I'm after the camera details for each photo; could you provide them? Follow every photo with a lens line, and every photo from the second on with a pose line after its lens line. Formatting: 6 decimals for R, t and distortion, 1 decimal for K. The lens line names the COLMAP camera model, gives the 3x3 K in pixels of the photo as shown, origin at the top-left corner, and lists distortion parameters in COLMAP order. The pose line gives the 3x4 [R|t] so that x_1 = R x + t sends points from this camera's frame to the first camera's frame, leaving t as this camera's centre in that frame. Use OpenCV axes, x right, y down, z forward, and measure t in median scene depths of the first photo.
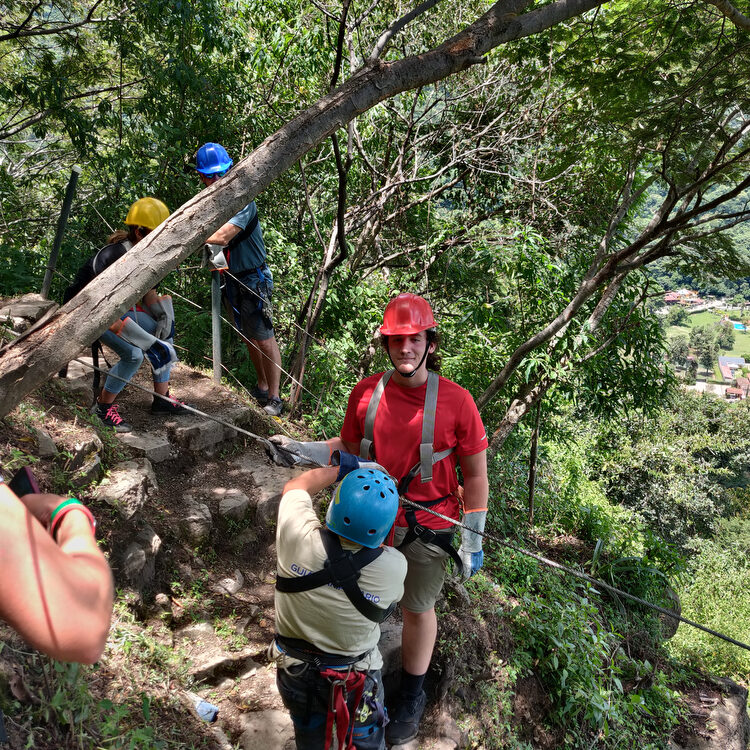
lens RADIAL K [[773.4, 0, 376.0], [0, 773.4, 383.4], [0, 0, 1]] dist [-0.045246, 0.140741]
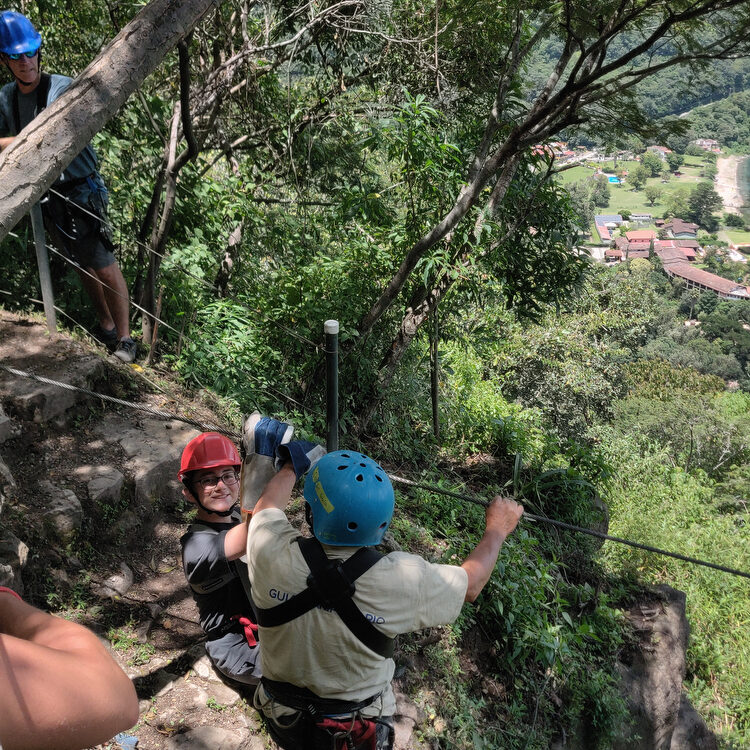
lens RADIAL K [[914.5, 0, 375.5], [0, 914.5, 379.2], [0, 0, 1]] dist [-0.021267, 0.063330]
pose [[0.978365, -0.117506, 0.170275, -0.047953], [0.097443, 0.987764, 0.121767, -0.032994], [-0.182499, -0.102541, 0.977844, 0.023357]]
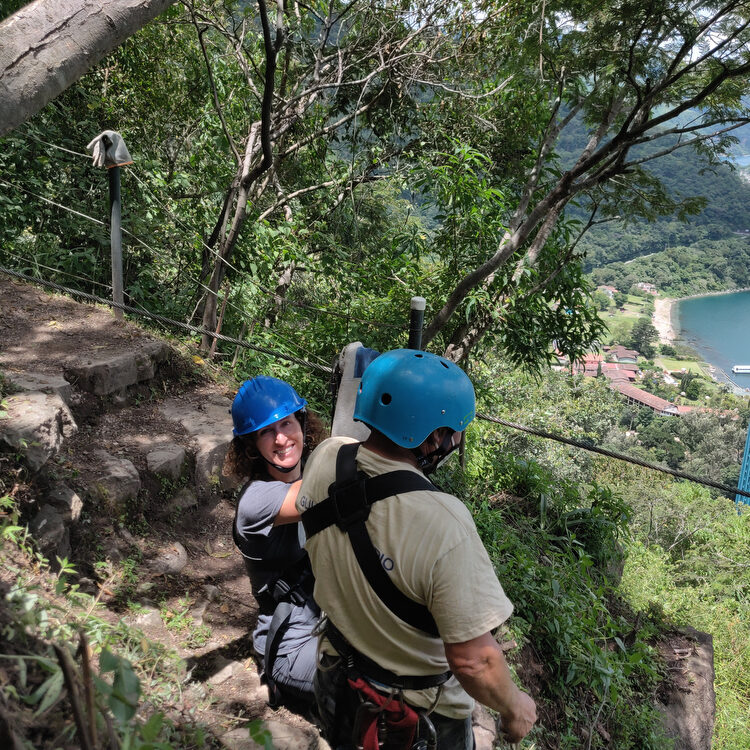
lens RADIAL K [[770.2, 0, 375.0], [0, 770.2, 375.0], [0, 0, 1]] dist [-0.050187, 0.132085]
pose [[0.980403, -0.037430, 0.193412, -0.102986], [0.037533, 0.999290, 0.003130, 0.066329], [-0.193392, 0.004191, 0.981113, 0.180838]]
